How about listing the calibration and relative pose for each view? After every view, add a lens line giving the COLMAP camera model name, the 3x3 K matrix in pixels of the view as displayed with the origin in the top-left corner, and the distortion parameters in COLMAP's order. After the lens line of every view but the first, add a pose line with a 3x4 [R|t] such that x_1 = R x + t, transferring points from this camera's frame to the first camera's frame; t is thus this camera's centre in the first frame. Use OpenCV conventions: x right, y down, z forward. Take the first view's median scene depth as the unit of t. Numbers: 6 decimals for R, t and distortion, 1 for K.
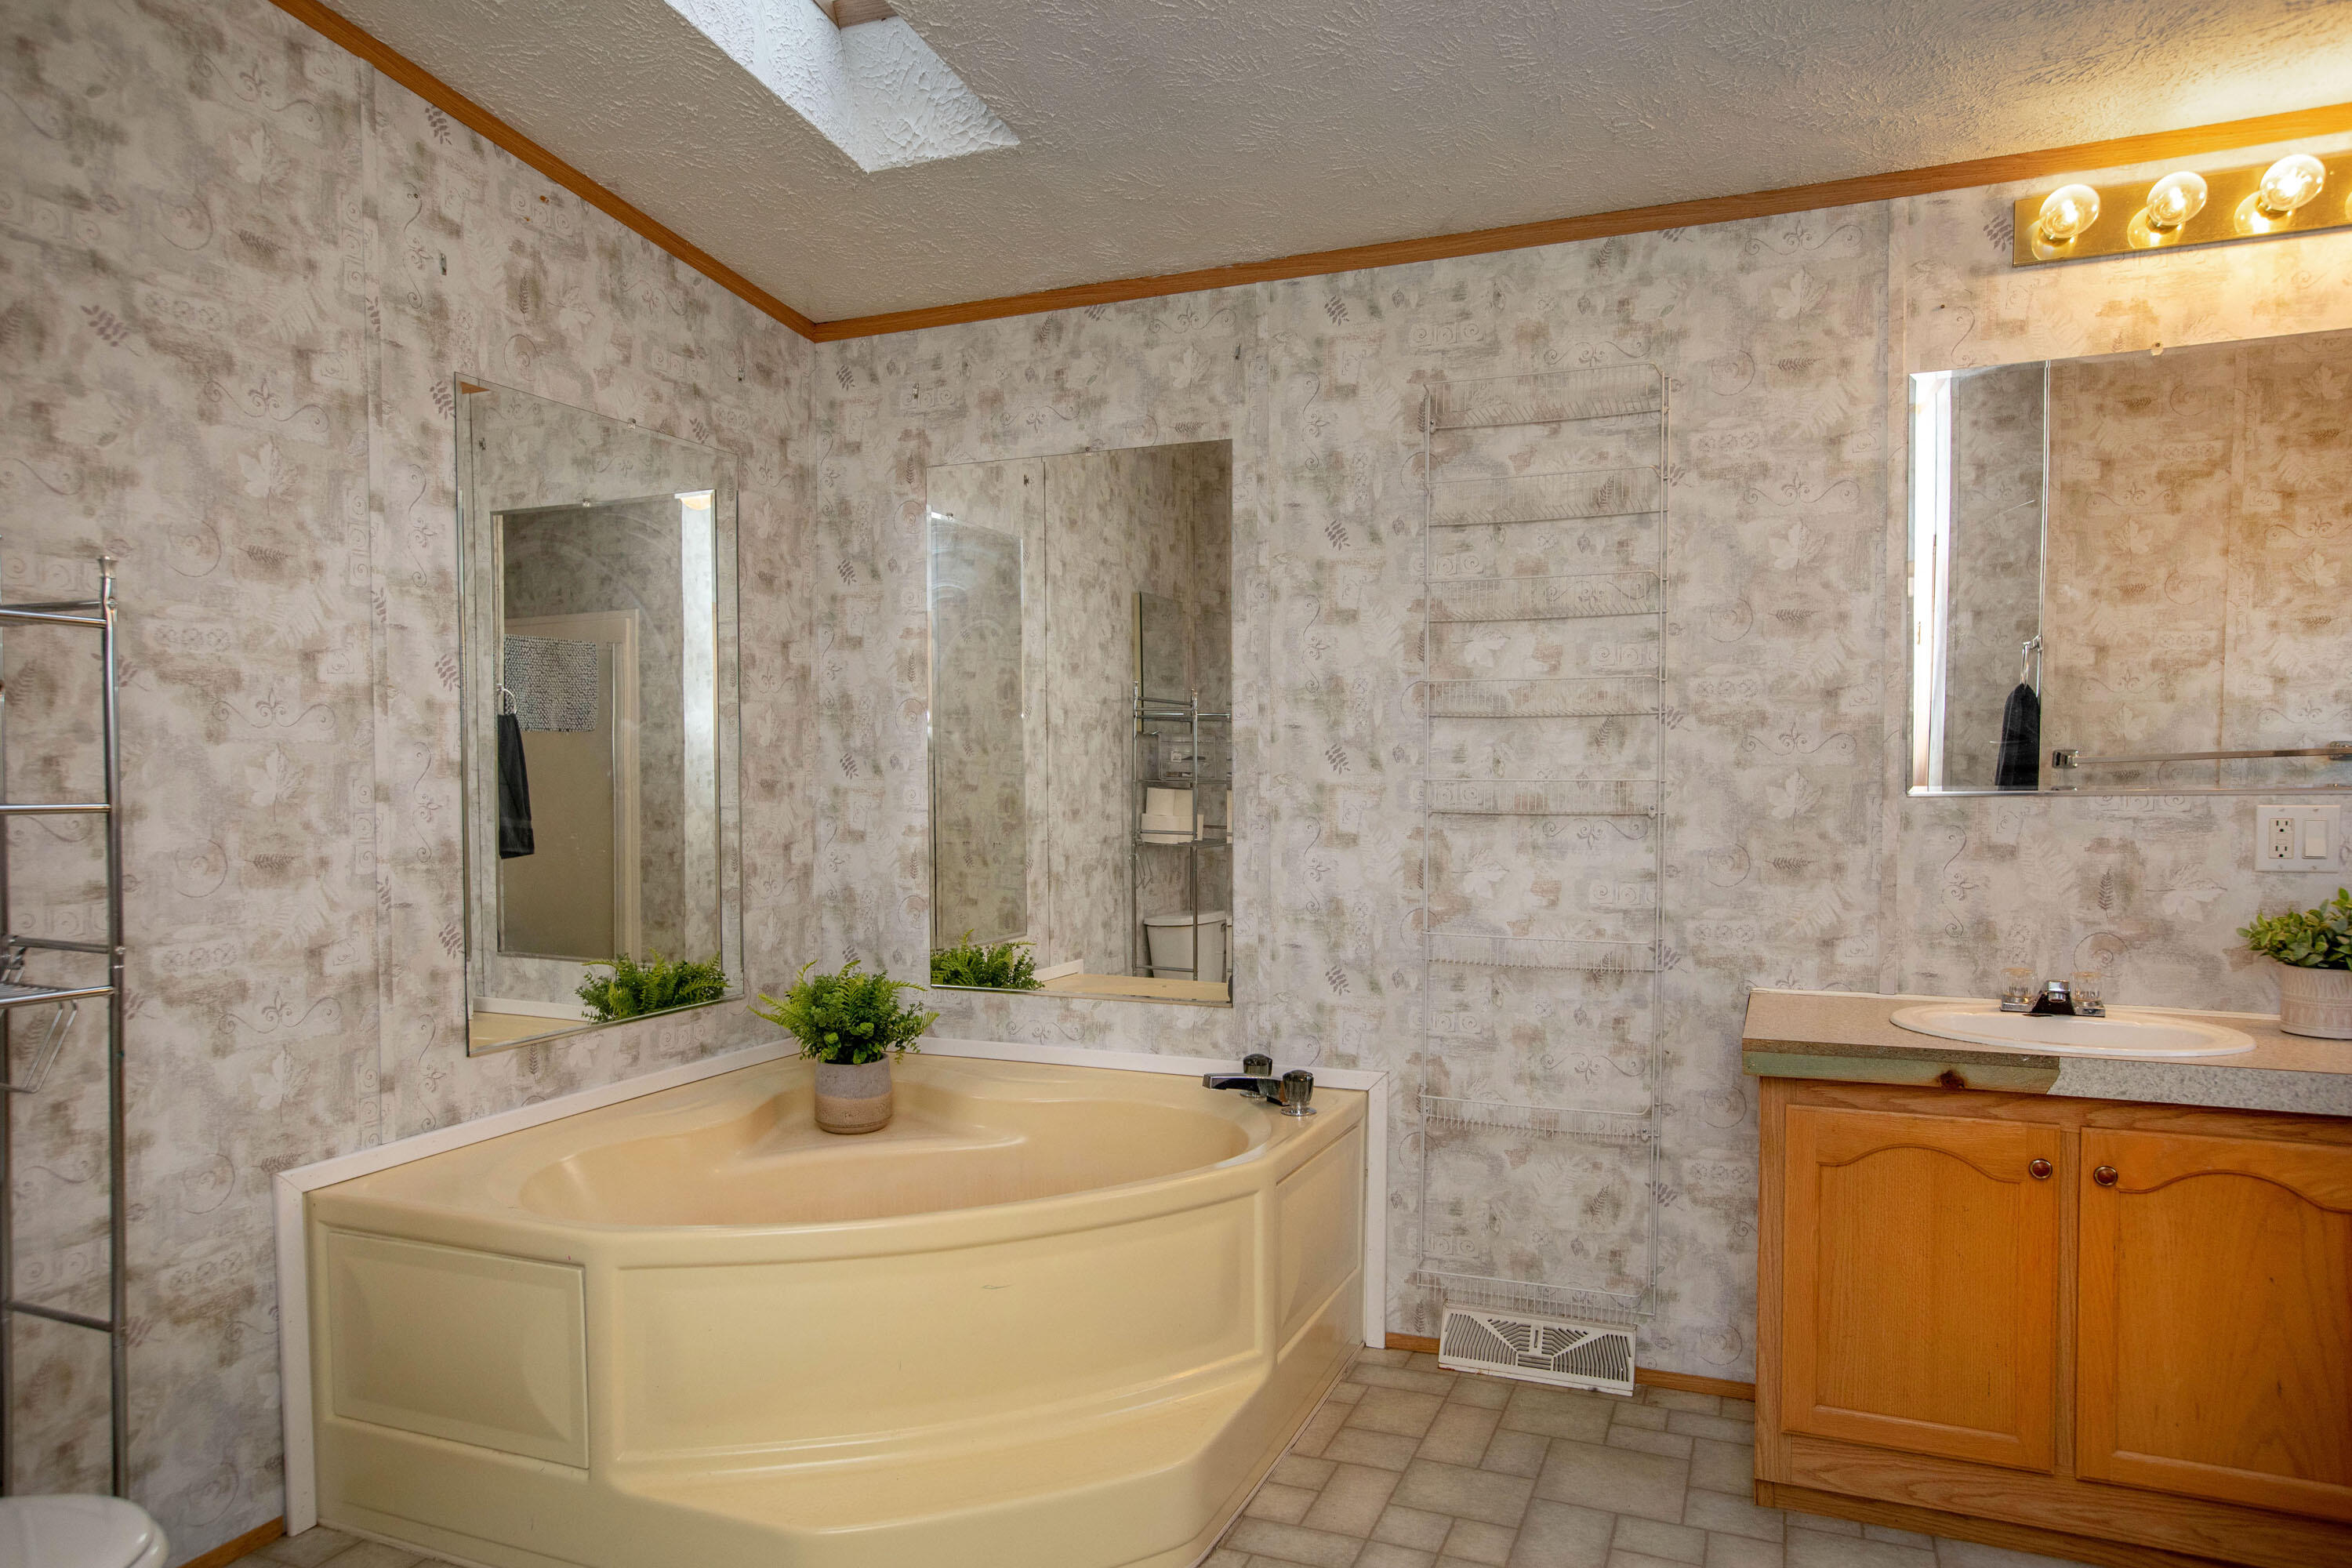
lens RADIAL K [[1495.2, 0, 1176.8], [0, 1495.2, 832.7], [0, 0, 1]] dist [-0.052382, 0.059323]
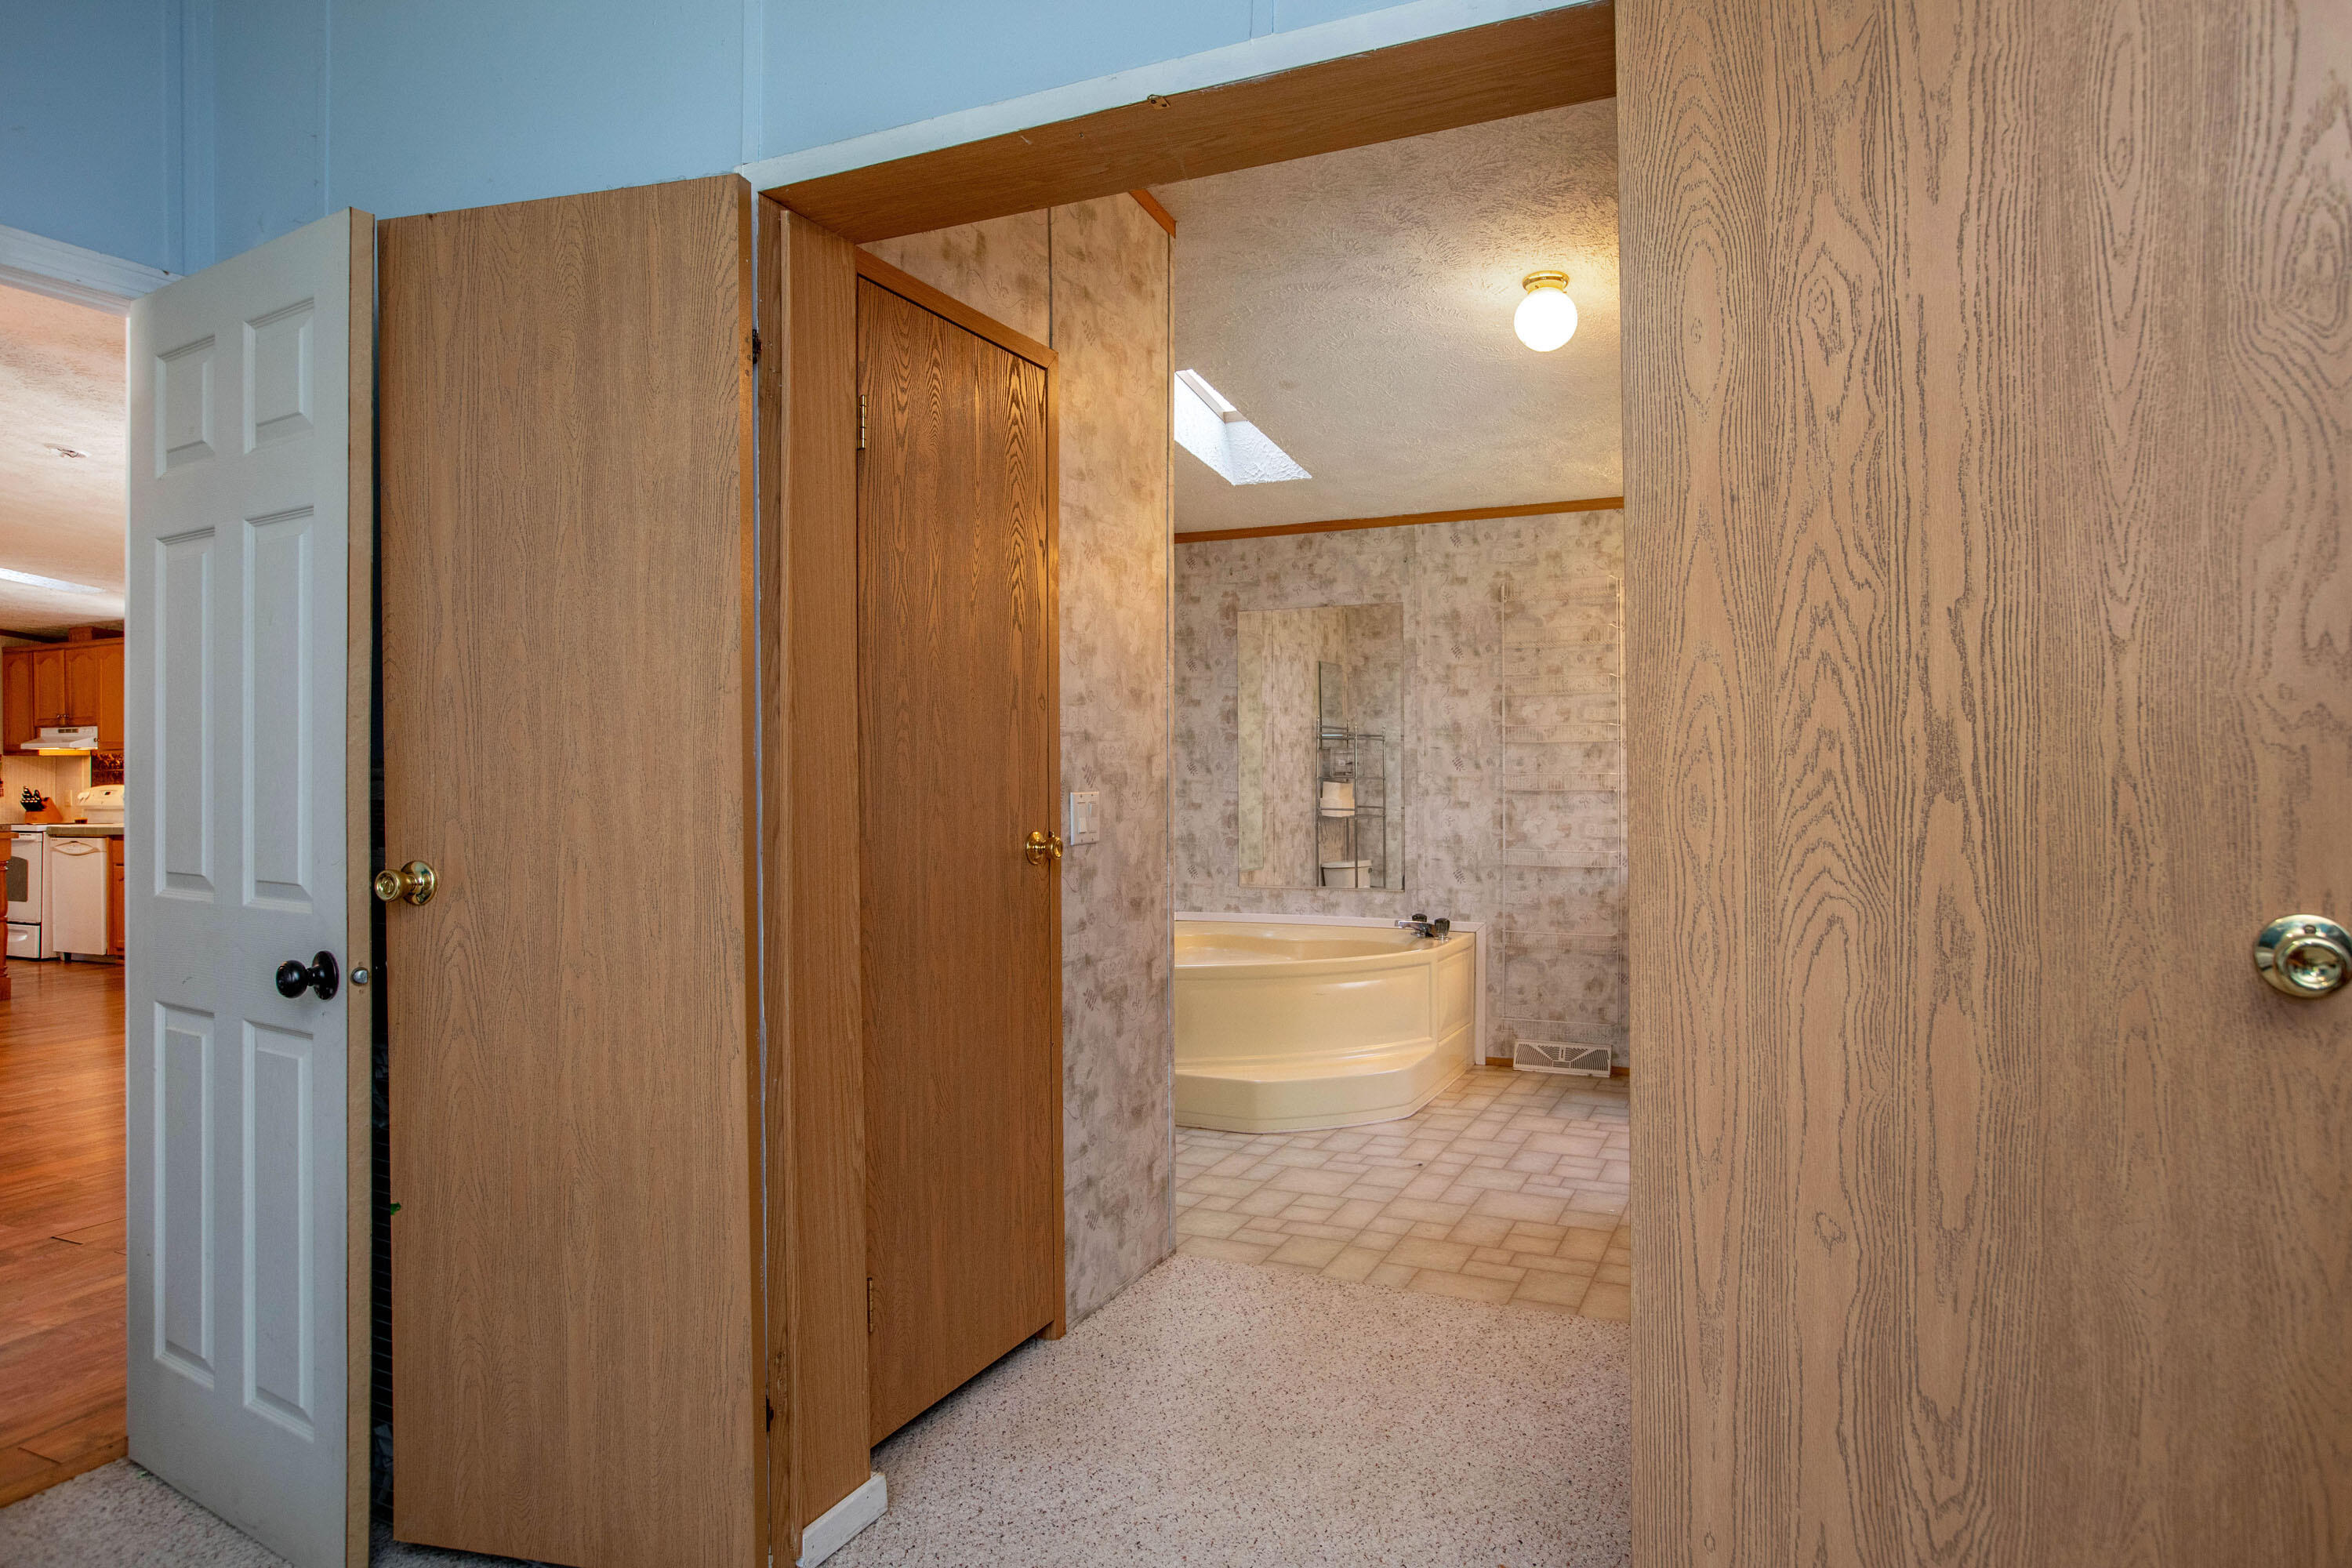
lens RADIAL K [[1353.9, 0, 1221.0], [0, 1353.9, 767.6], [0, 0, 1]] dist [-0.055394, 0.000047]
pose [[0.999602, -0.003178, -0.028019, -0.162616], [0.001891, 0.998946, -0.045856, 0.037945], [0.028135, 0.045785, 0.998555, -0.827205]]
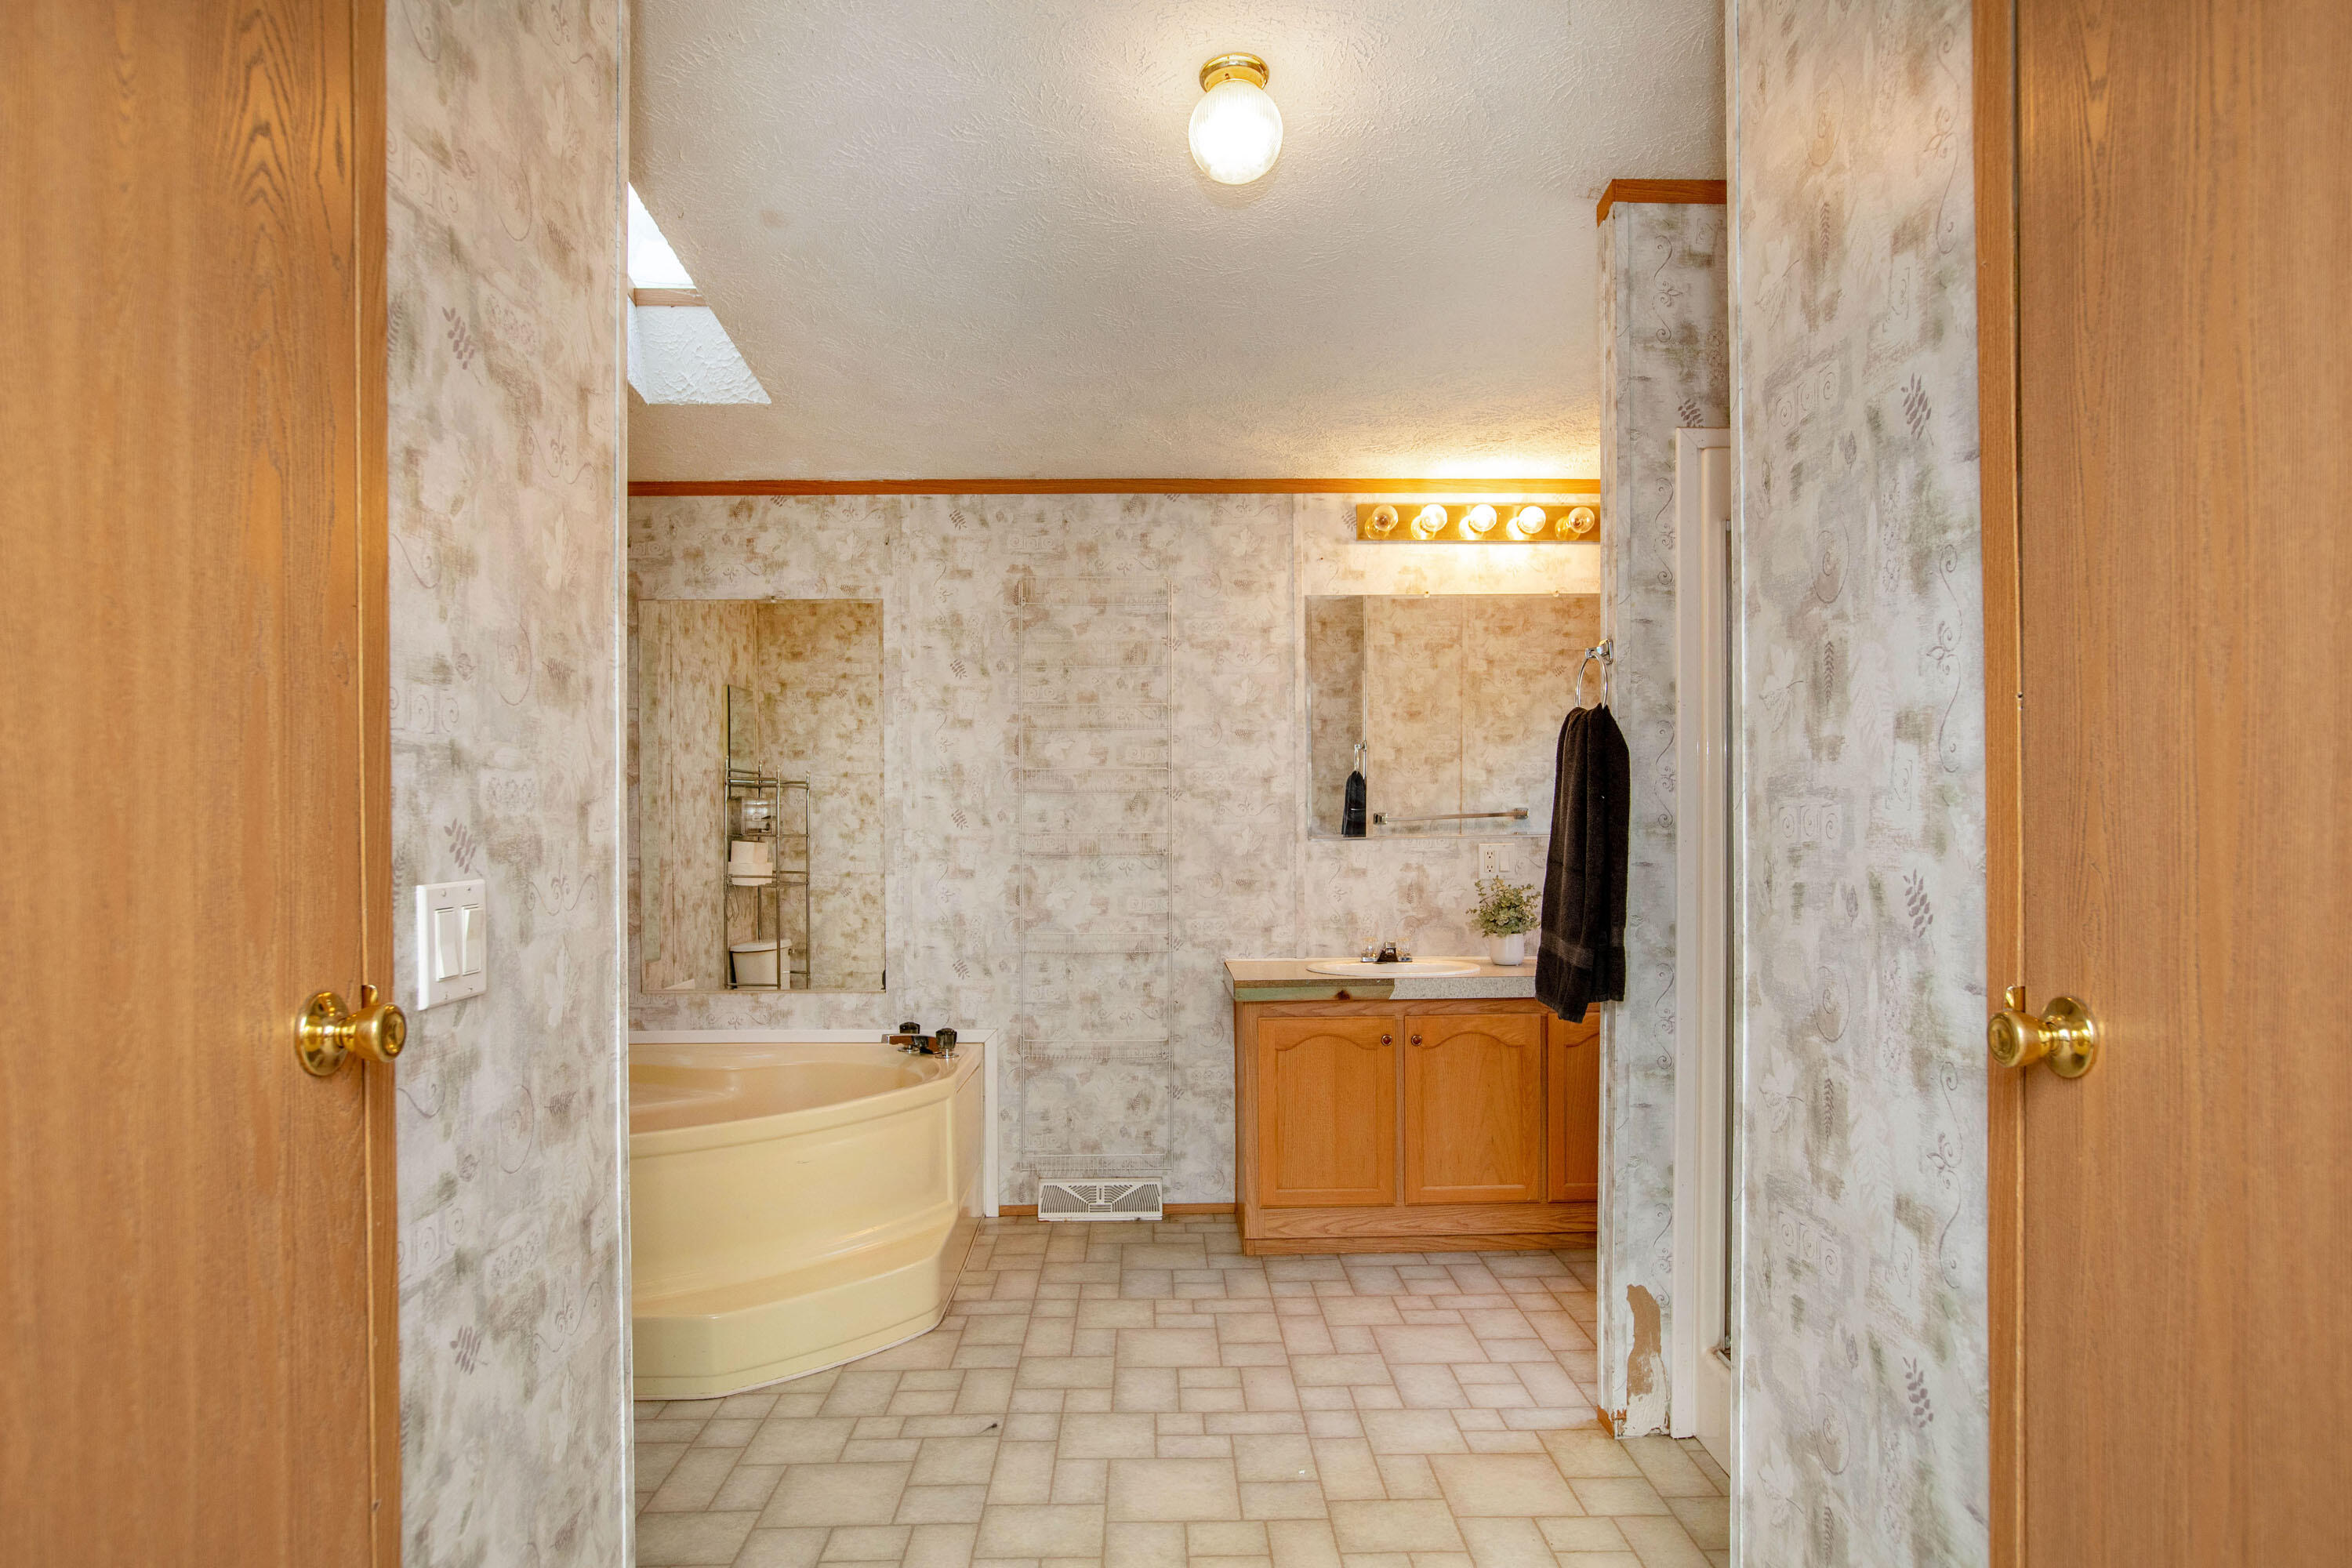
lens RADIAL K [[1377.9, 0, 1187.9], [0, 1377.9, 838.8], [0, 0, 1]] dist [-0.063561, 0.064781]
pose [[0.913848, -0.006516, 0.406003, -0.248328], [0.019842, 0.999393, -0.028621, 0.013888], [-0.405570, 0.034211, 0.913423, -0.349894]]
